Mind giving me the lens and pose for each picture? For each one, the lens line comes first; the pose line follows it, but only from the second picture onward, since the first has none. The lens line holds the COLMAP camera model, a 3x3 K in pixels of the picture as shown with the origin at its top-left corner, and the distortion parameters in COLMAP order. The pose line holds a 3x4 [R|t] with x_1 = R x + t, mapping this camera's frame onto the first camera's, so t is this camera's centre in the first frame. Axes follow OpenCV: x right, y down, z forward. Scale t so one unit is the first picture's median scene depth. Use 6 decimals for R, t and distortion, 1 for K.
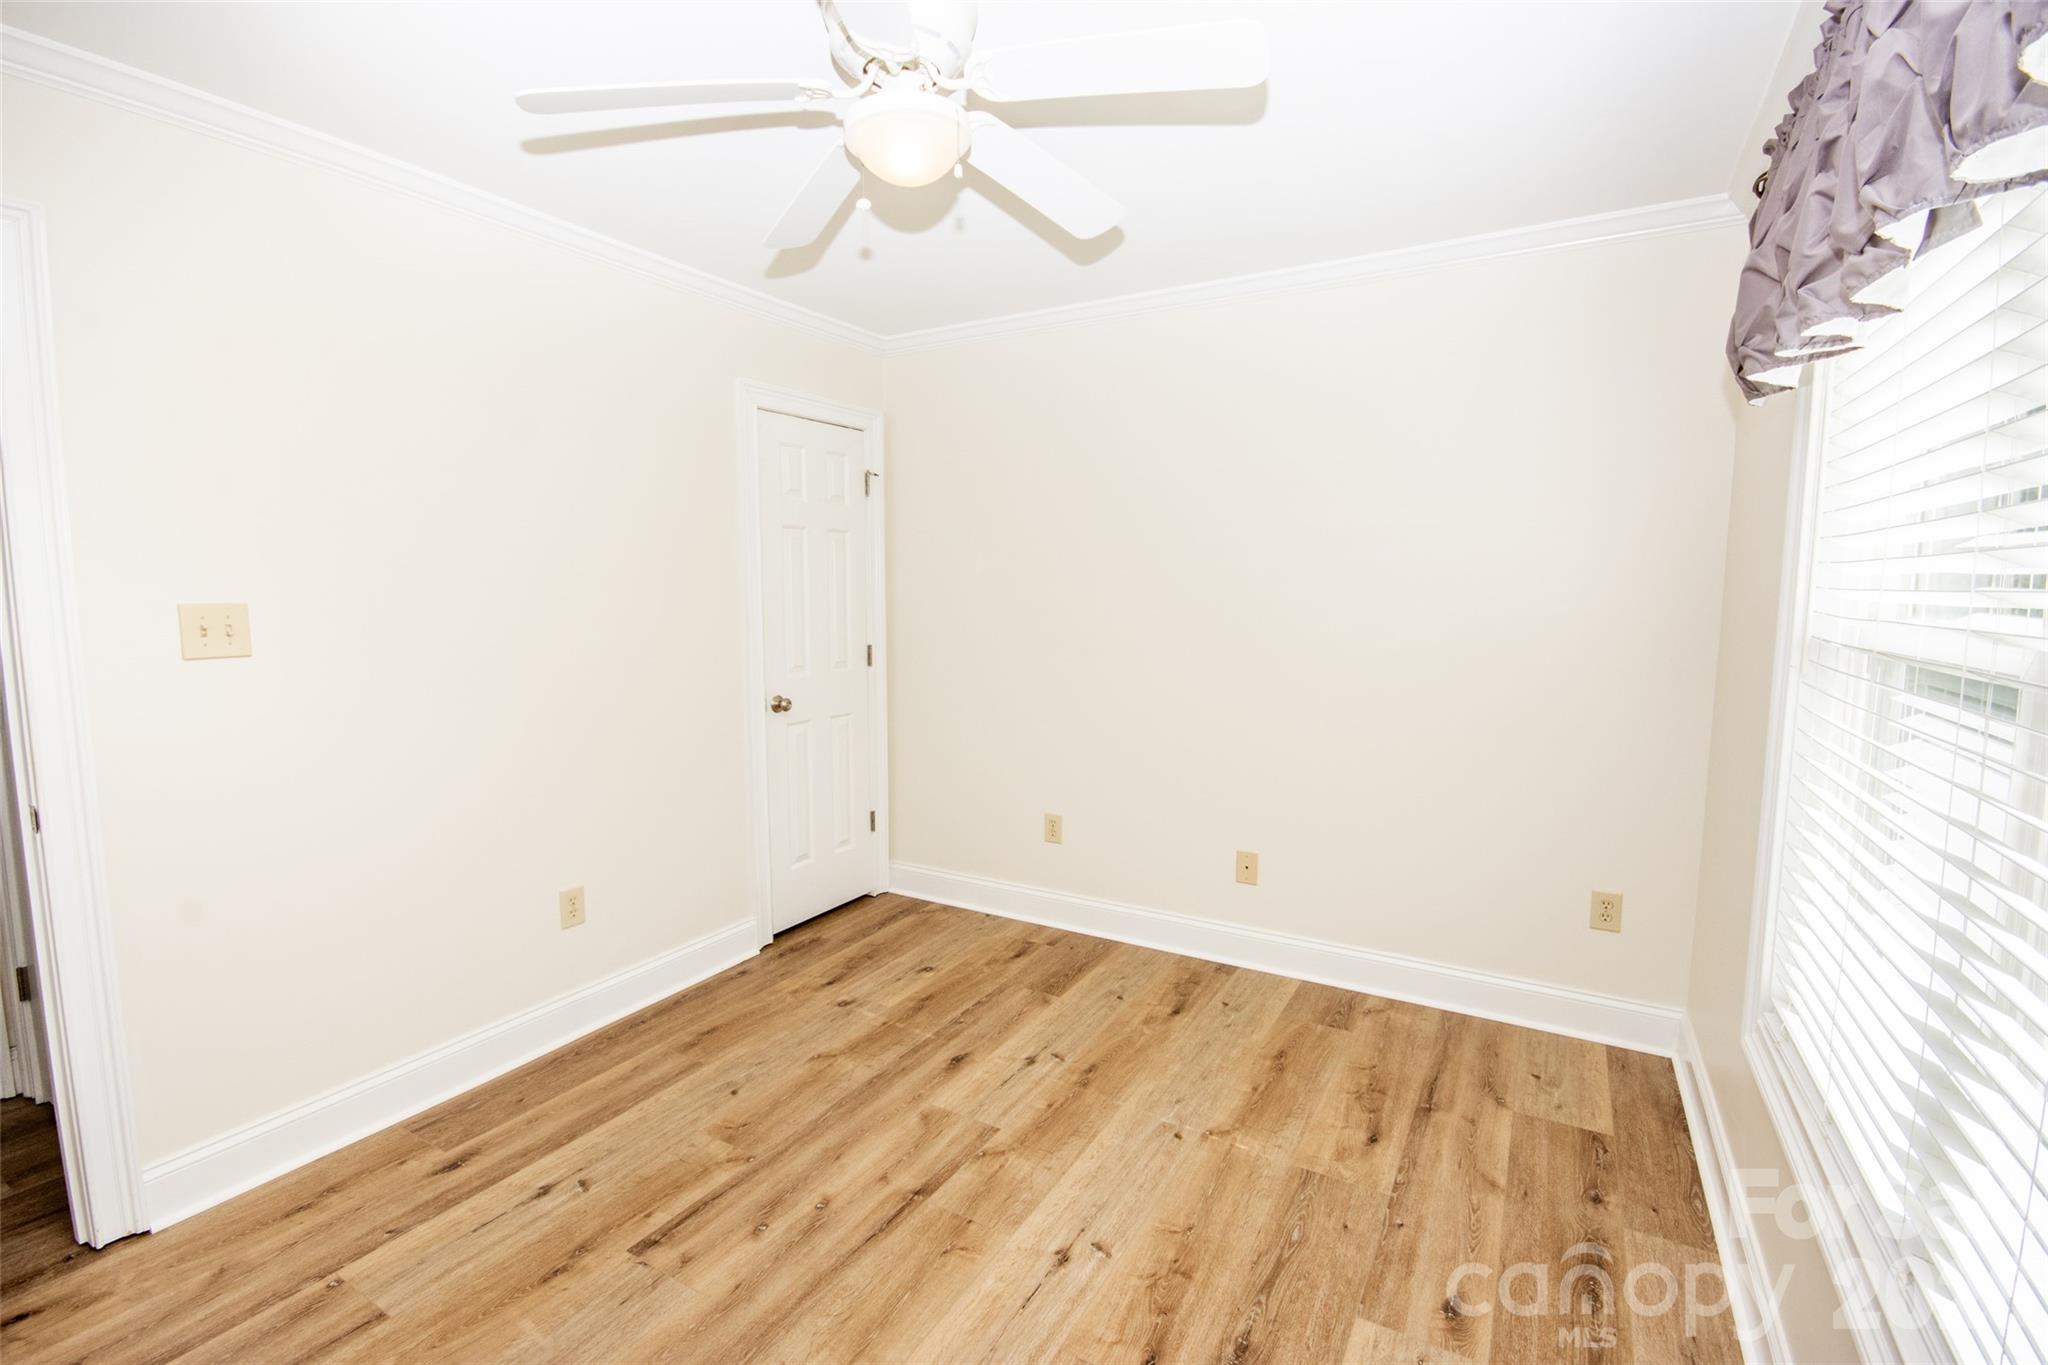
lens RADIAL K [[886.8, 0, 989.0], [0, 886.8, 688.2], [0, 0, 1]] dist [-0.000594, -0.000189]
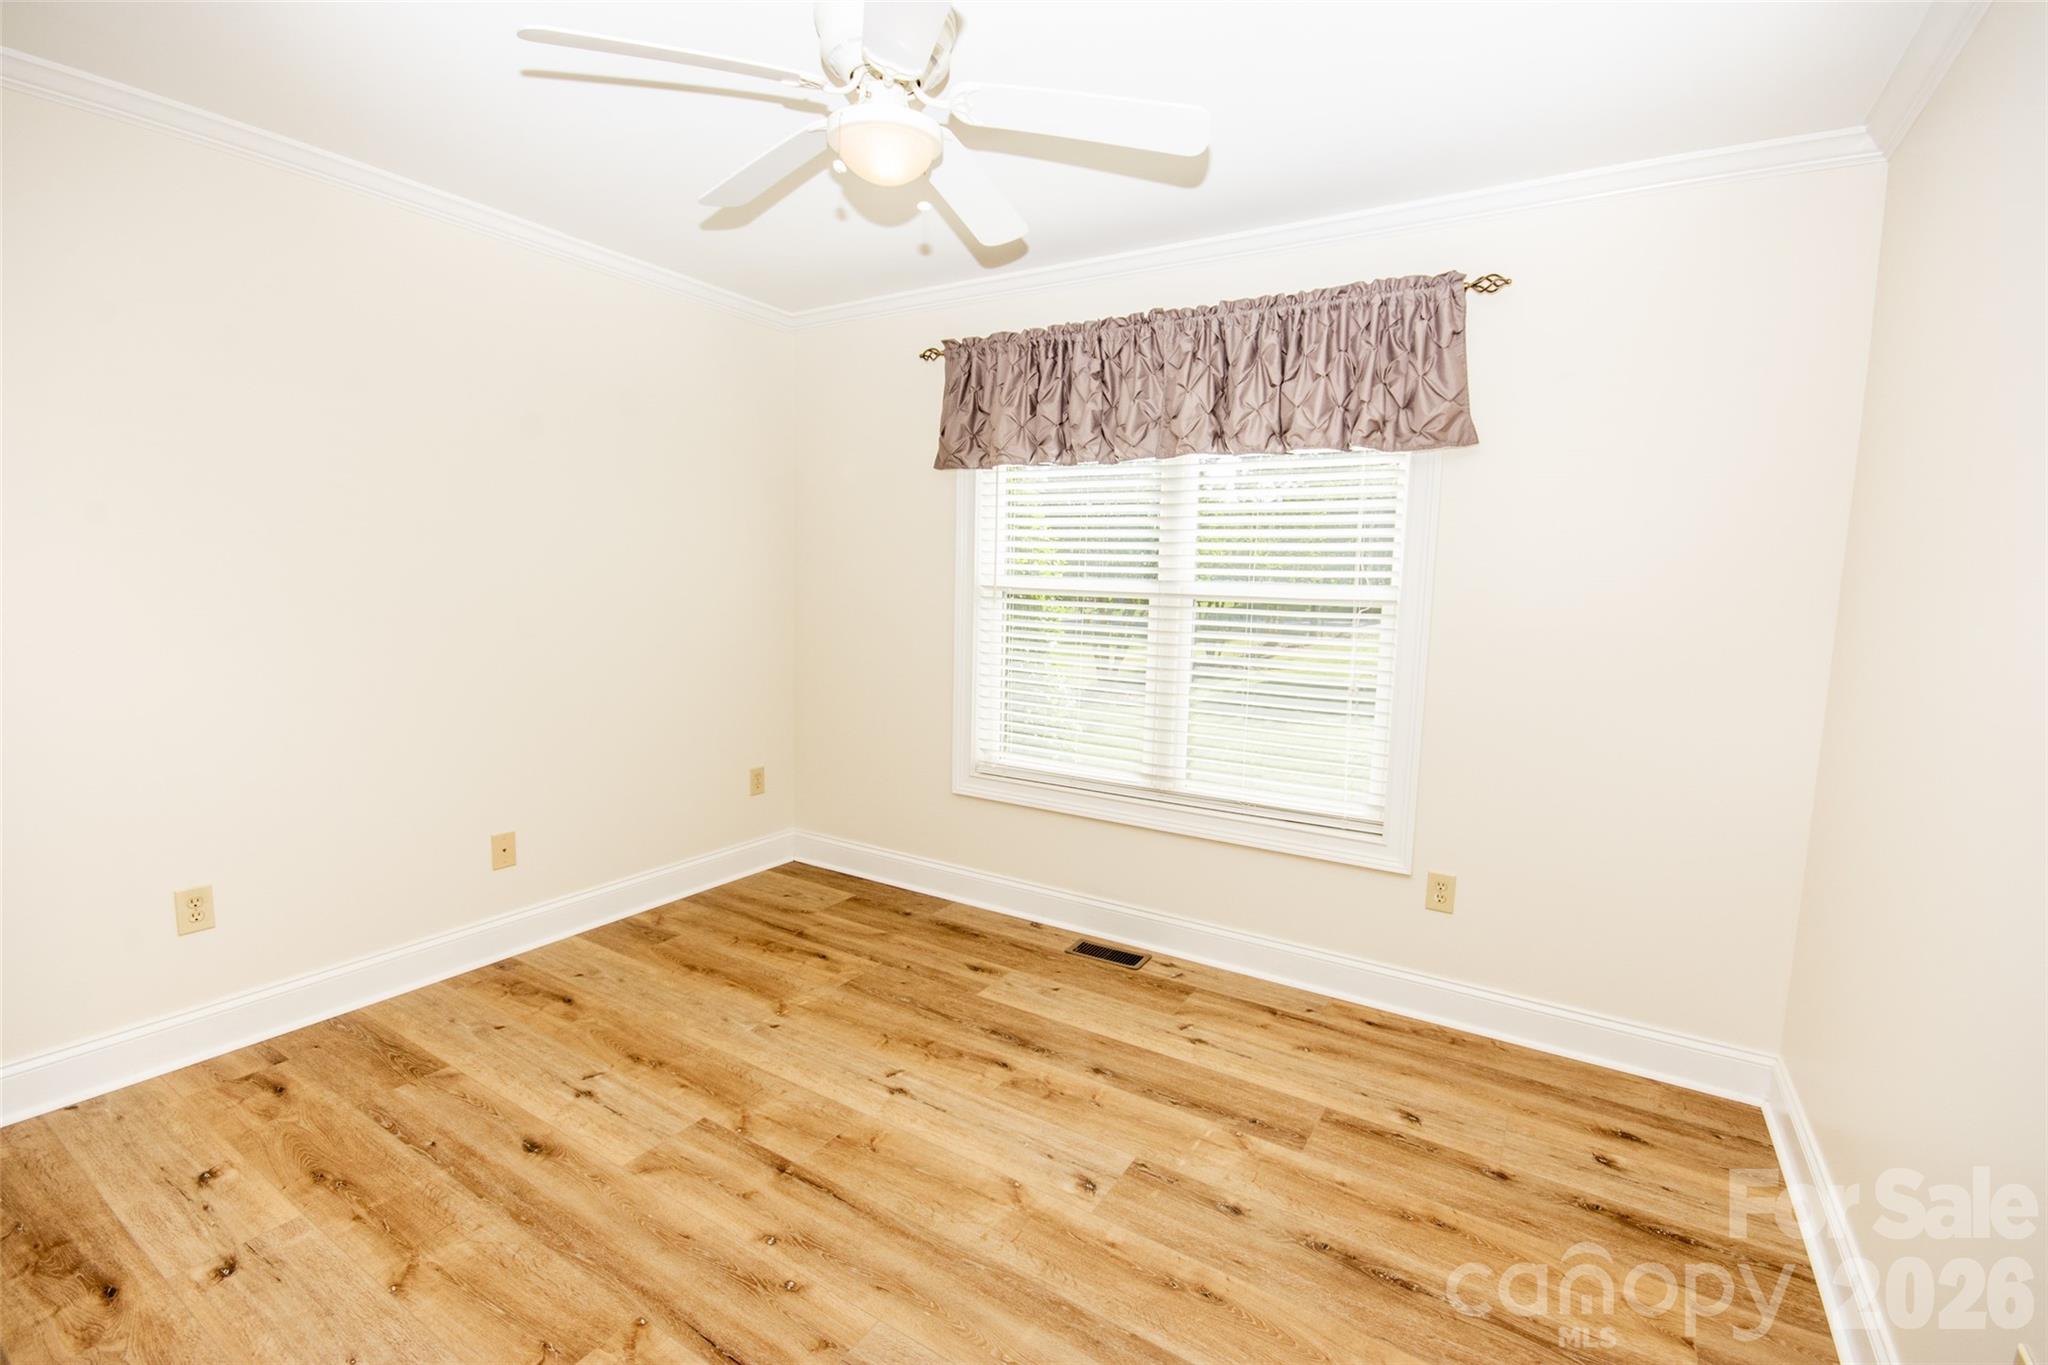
lens RADIAL K [[937.4, 0, 1037.3], [0, 937.4, 682.3], [0, 0, 1]] dist [-0.001532, -0.000995]
pose [[-0.003810, -0.110555, 0.993863, -0.921124], [0.082852, 0.990418, 0.110489, -0.043966], [-0.996555, 0.082764, 0.005387, 0.594402]]
